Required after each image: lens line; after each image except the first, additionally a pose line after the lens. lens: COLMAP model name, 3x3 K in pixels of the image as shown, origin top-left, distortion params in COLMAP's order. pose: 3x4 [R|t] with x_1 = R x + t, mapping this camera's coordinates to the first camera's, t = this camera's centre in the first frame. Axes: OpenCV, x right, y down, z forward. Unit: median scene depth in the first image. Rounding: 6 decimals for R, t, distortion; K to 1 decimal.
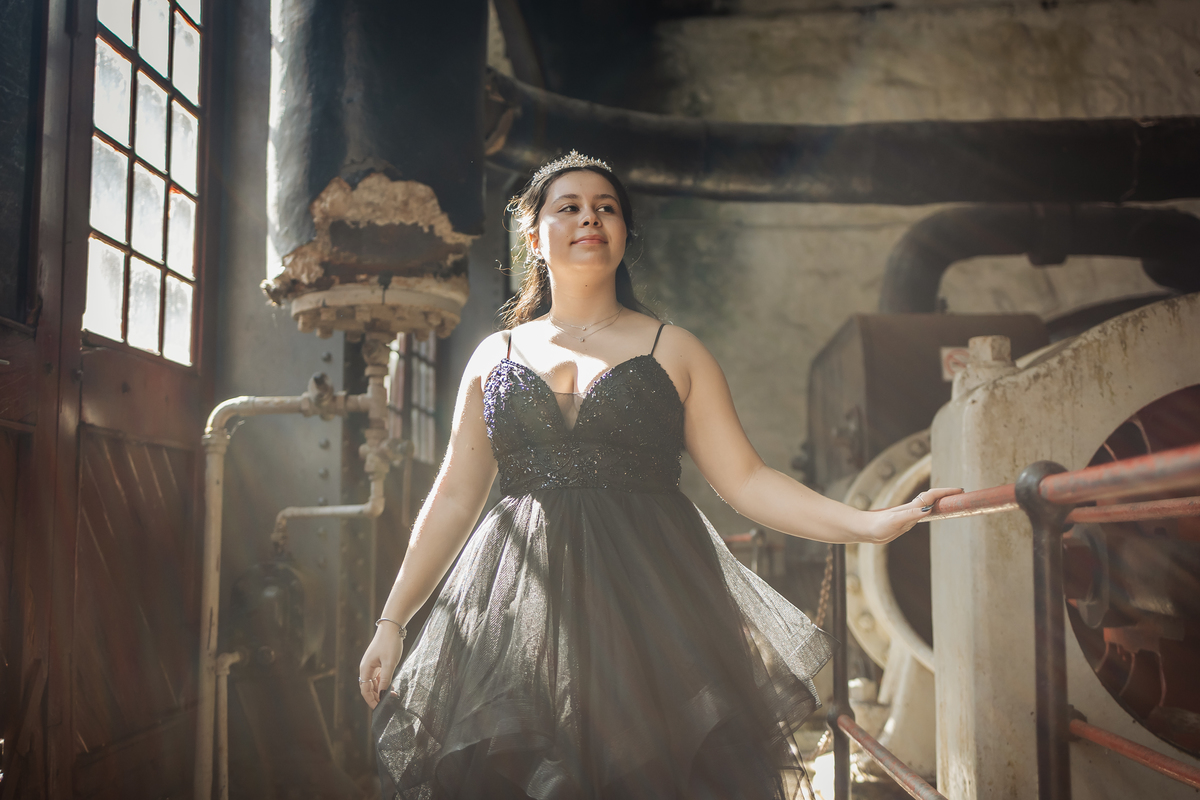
lens RADIAL K [[1223.4, 0, 603.4], [0, 1223.4, 378.5], [0, 0, 1]] dist [0.016501, 0.001922]
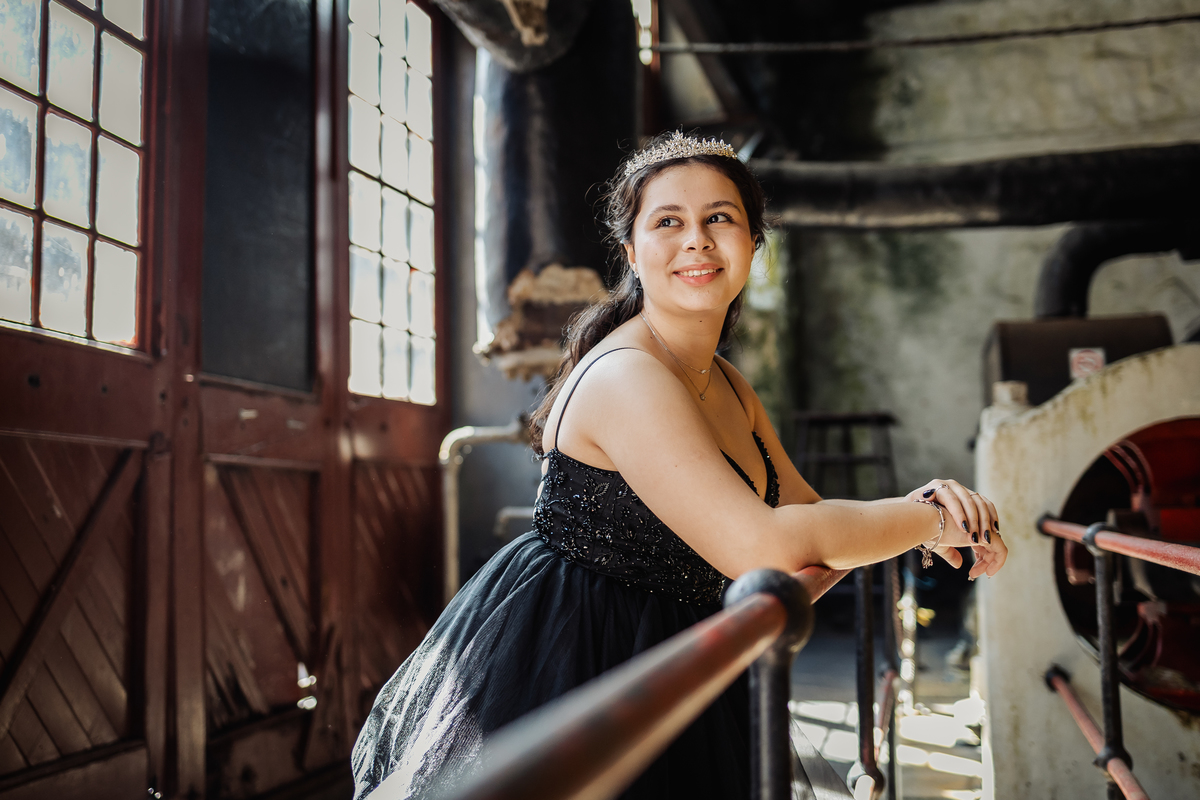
lens RADIAL K [[1245.4, 0, 669.2], [0, 1245.4, 362.7], [0, 0, 1]] dist [0.020833, -0.001779]
pose [[0.984857, -0.031518, -0.170477, 0.145488], [0.036875, 0.998918, 0.028349, -0.082674], [0.169399, -0.034207, 0.984954, -0.277910]]
